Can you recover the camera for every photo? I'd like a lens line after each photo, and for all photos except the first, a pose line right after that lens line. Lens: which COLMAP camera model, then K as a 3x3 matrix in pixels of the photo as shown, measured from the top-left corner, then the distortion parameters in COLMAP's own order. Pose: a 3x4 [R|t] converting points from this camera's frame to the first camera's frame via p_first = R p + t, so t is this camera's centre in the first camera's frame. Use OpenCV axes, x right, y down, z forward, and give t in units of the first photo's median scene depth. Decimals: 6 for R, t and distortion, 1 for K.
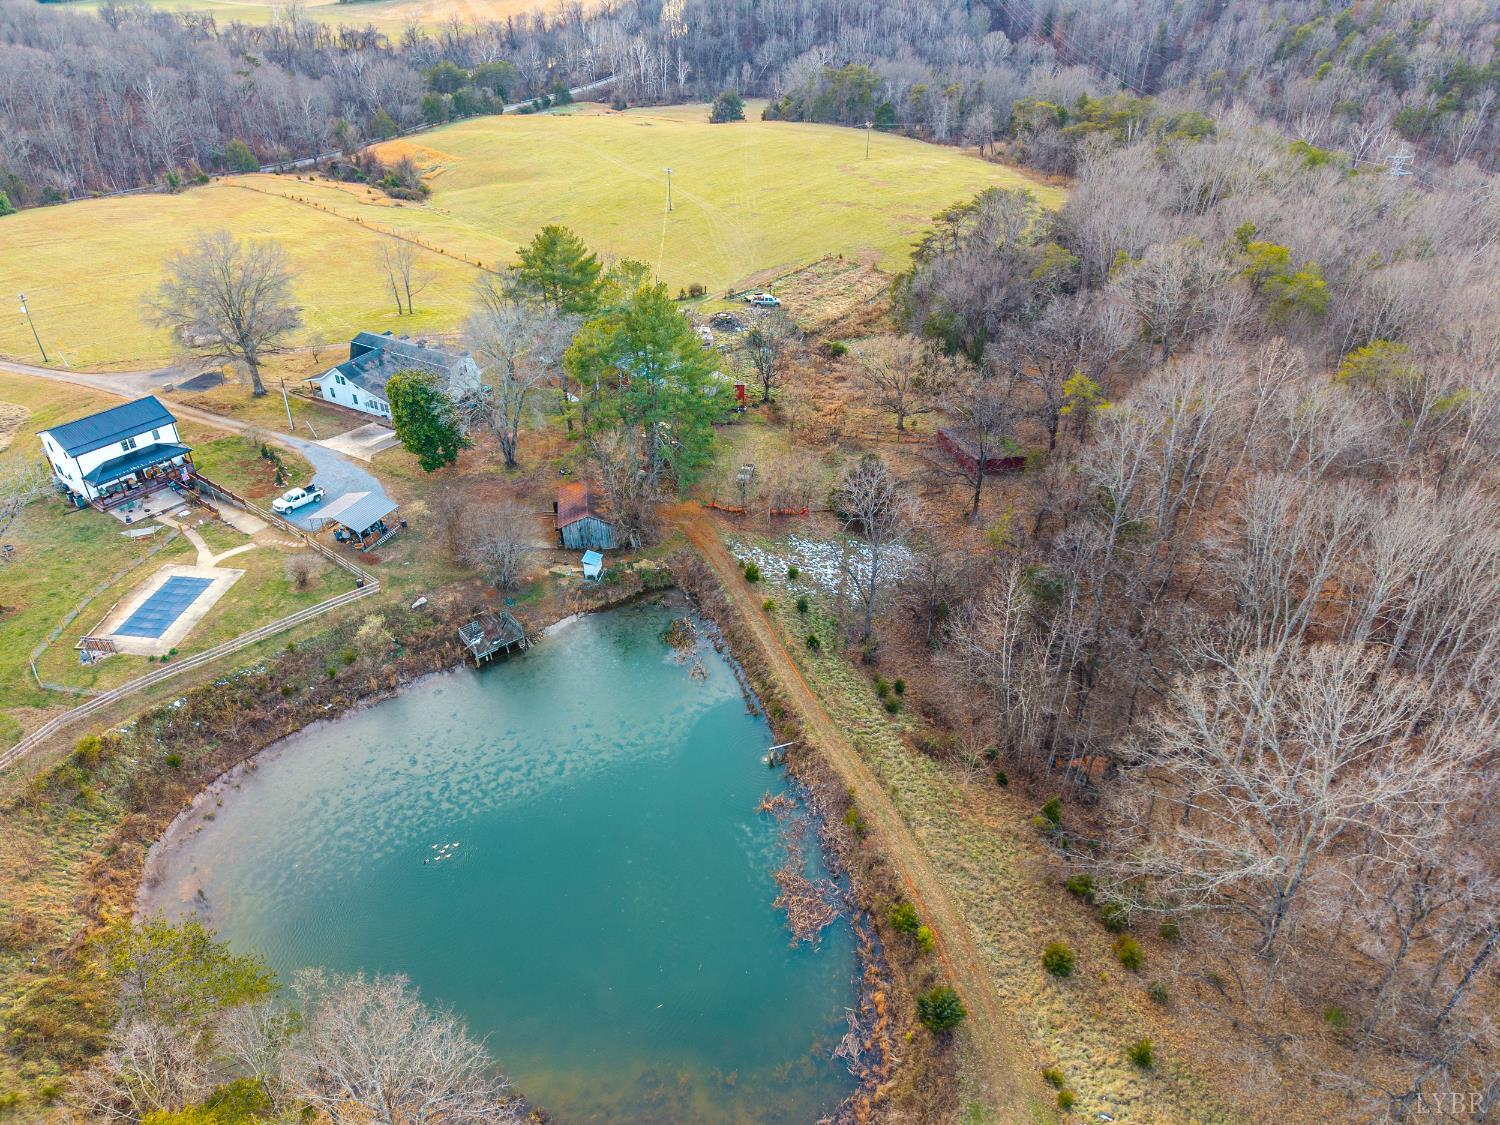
lens RADIAL K [[1002.7, 0, 750.0], [0, 1002.7, 562.5], [0, 0, 1]] dist [0.014348, -0.015551]
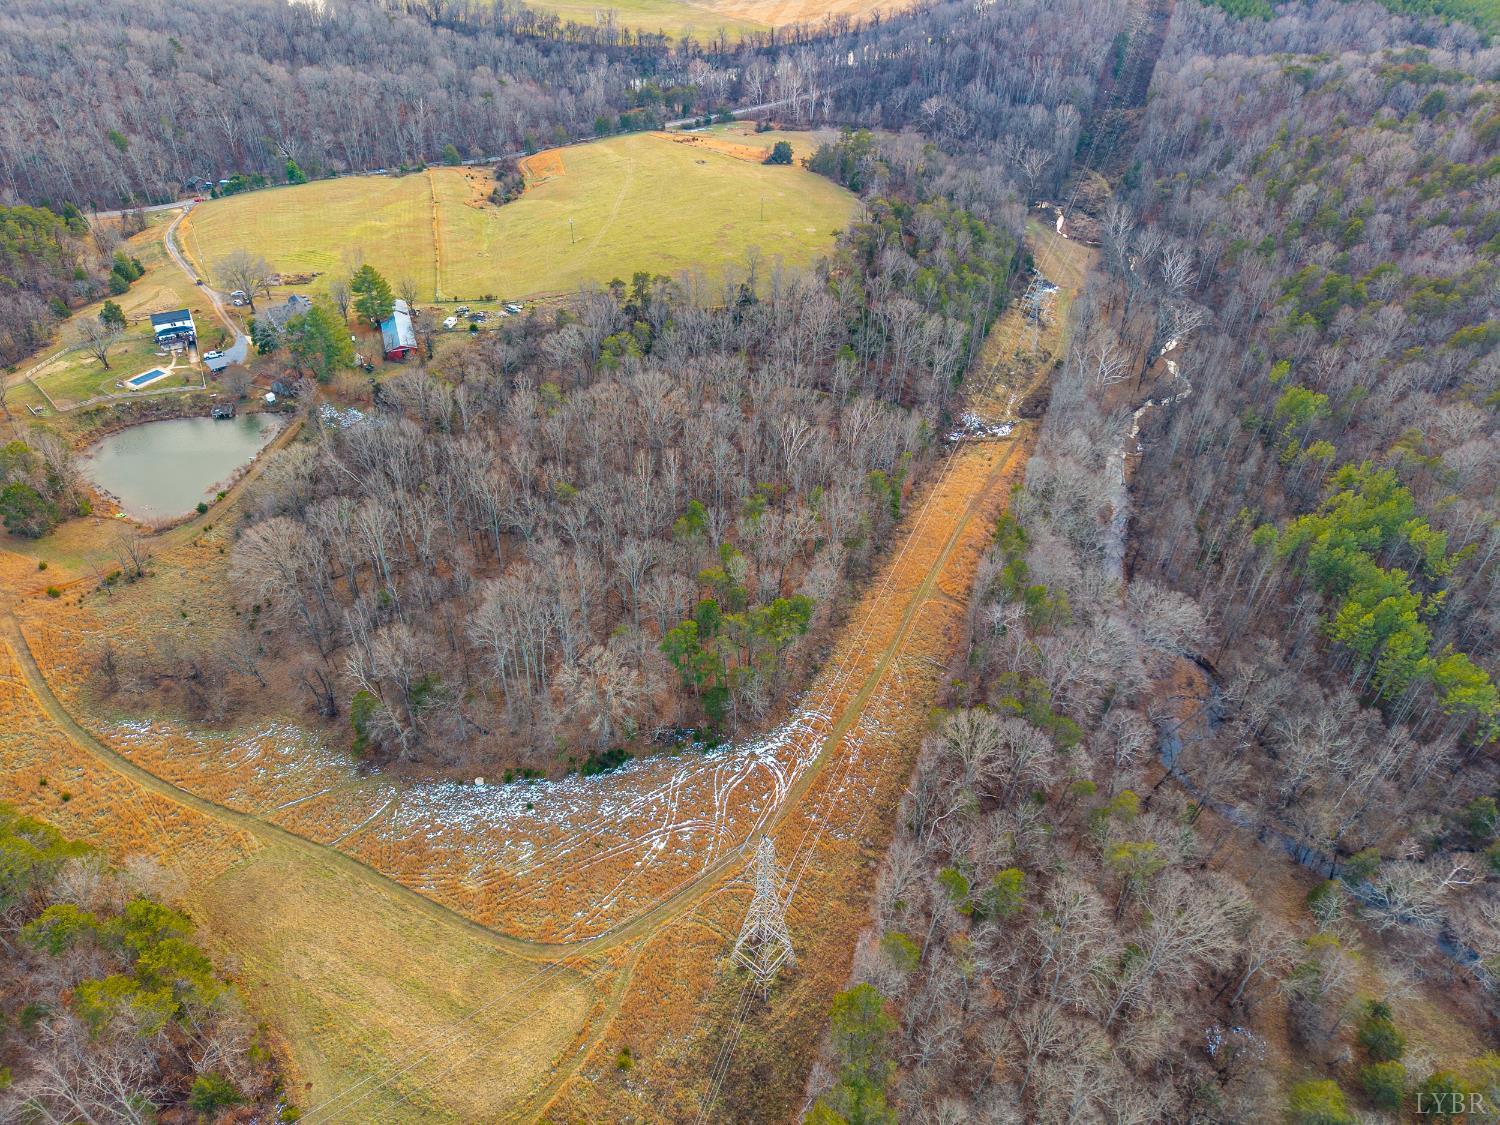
lens RADIAL K [[1002.7, 0, 750.0], [0, 1002.7, 562.5], [0, 0, 1]] dist [0.014348, -0.015551]
pose [[0.897656, 0.273844, -0.345287, 1.867489], [-0.250578, 0.961681, 0.111263, -0.176721], [0.362525, -0.013355, 0.931878, -1.009039]]
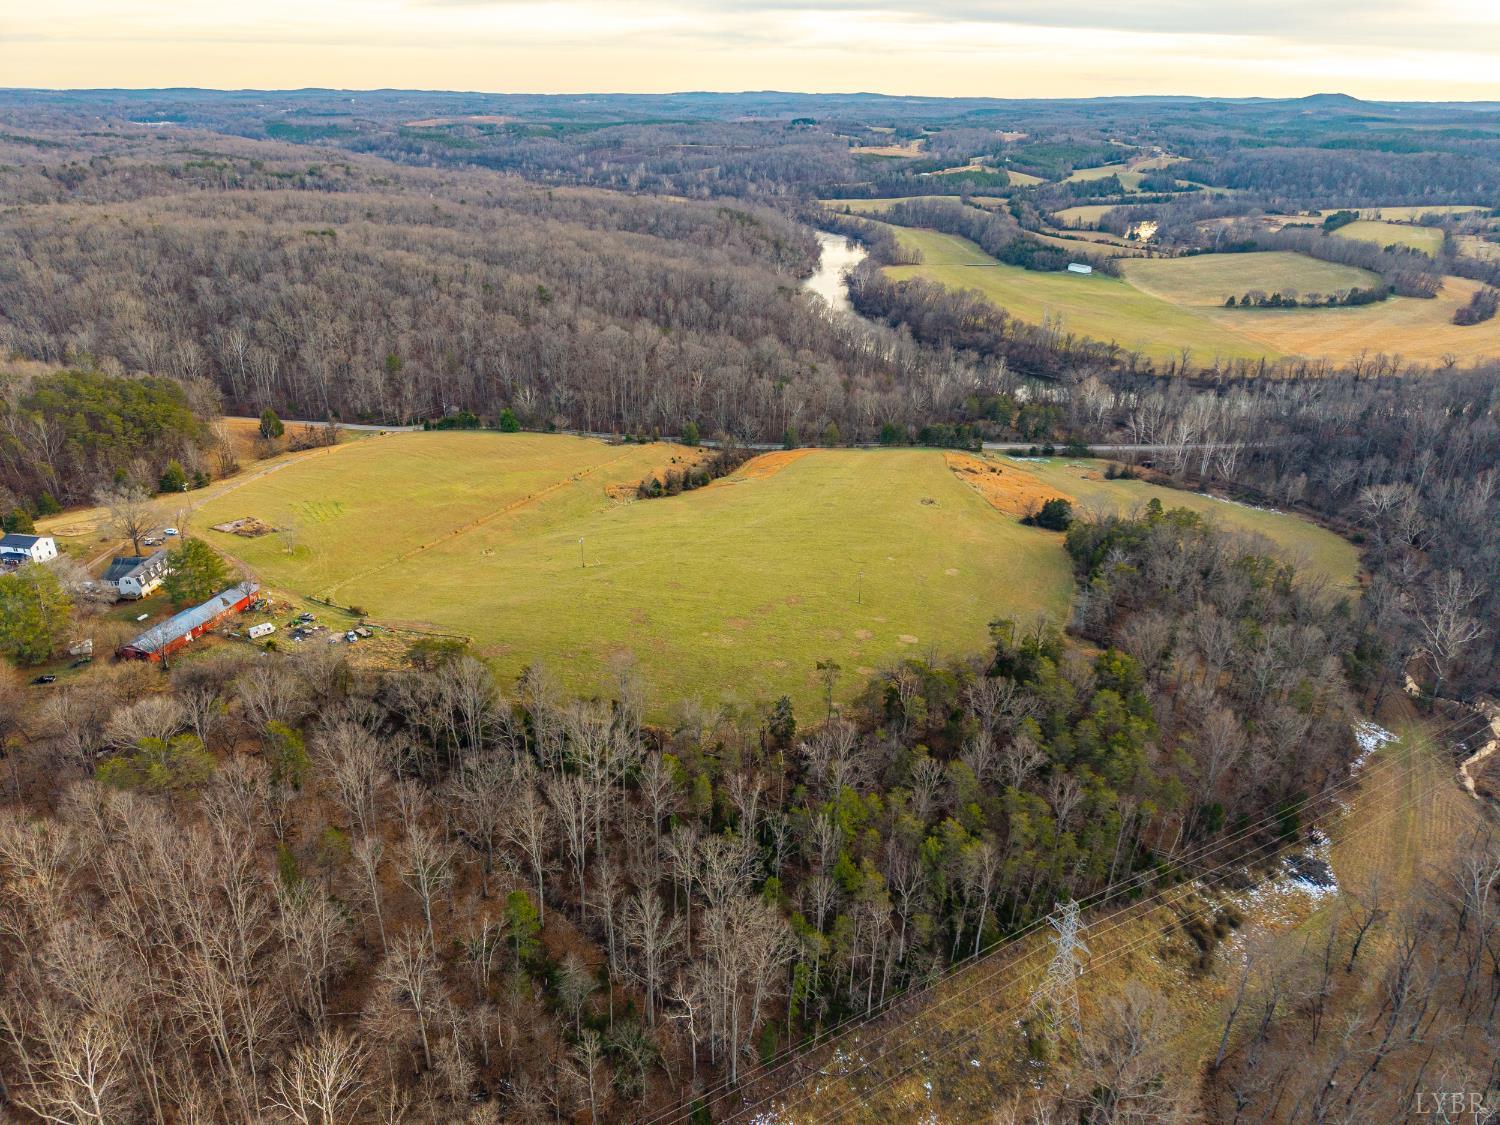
lens RADIAL K [[1002.7, 0, 750.0], [0, 1002.7, 562.5], [0, 0, 1]] dist [0.014348, -0.015551]
pose [[0.443409, 0.367187, -0.817657, 2.144347], [-0.506973, 0.855037, 0.109045, -1.206953], [0.739166, 0.366178, 0.565285, 0.843392]]
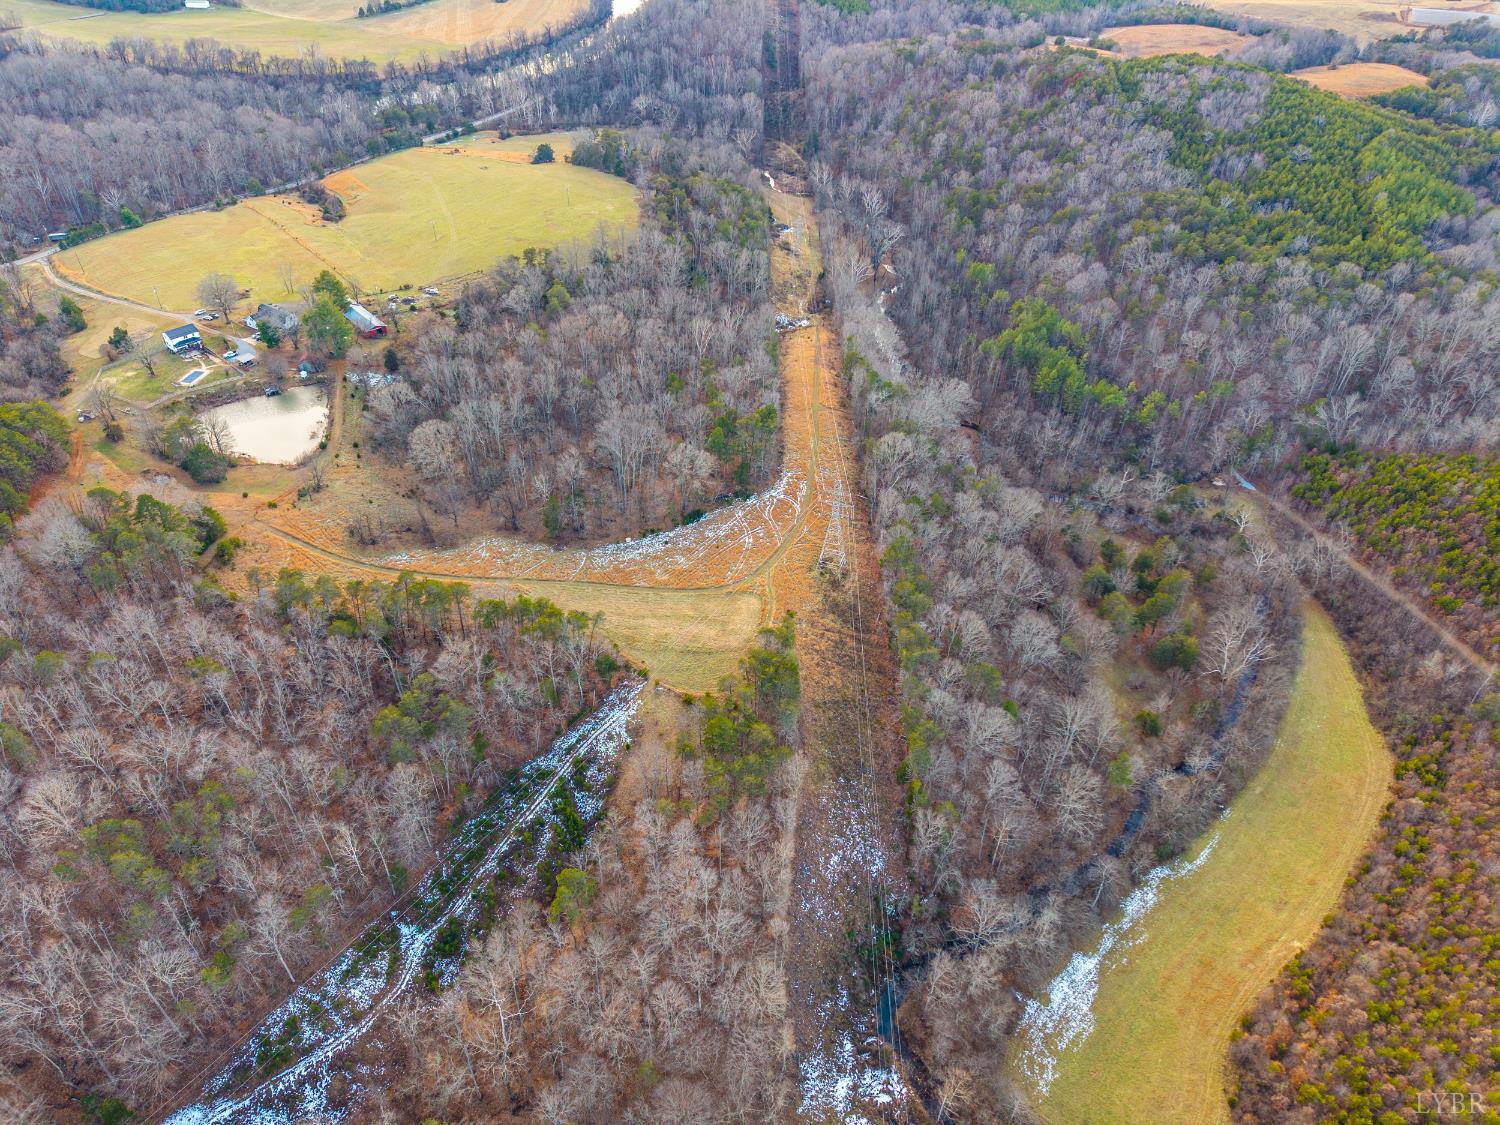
lens RADIAL K [[1002.7, 0, 750.0], [0, 1002.7, 562.5], [0, 0, 1]] dist [0.014348, -0.015551]
pose [[0.996706, 0.053766, -0.060712, 1.507685], [-0.049295, 0.996121, 0.072885, 0.295233], [0.064396, -0.069652, 0.995491, -2.283483]]
